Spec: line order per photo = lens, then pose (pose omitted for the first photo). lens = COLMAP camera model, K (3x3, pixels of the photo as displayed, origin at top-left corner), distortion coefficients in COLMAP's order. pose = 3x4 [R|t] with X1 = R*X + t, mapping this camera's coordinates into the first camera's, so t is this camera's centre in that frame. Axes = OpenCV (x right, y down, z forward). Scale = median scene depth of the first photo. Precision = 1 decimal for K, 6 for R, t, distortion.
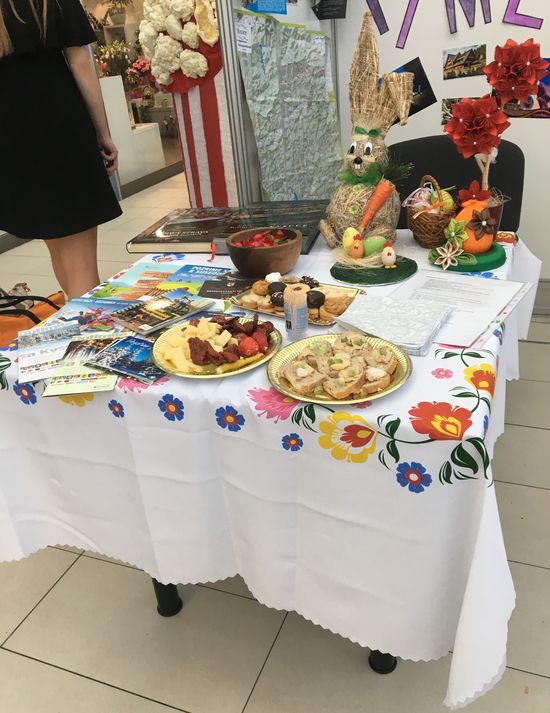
lens RADIAL K [[631.1, 0, 276.5], [0, 631.1, 368.7], [0, 0, 1]] dist [0.092314, -0.147296]
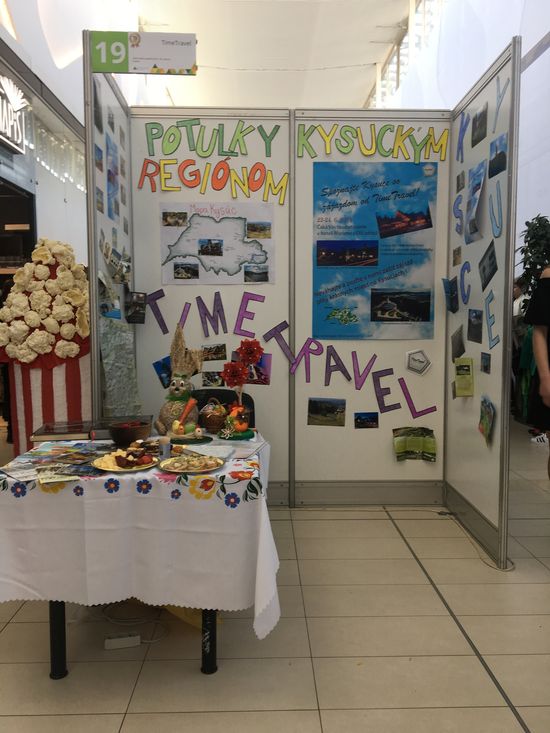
lens RADIAL K [[622.5, 0, 275.0], [0, 622.5, 366.5], [0, 0, 1]] dist [-0.001133, -0.001111]
pose [[0.918099, 0.056788, 0.392261, -0.452708], [0.115939, 0.907916, -0.402798, 0.533846], [-0.379014, 0.415287, 0.826973, -0.921604]]
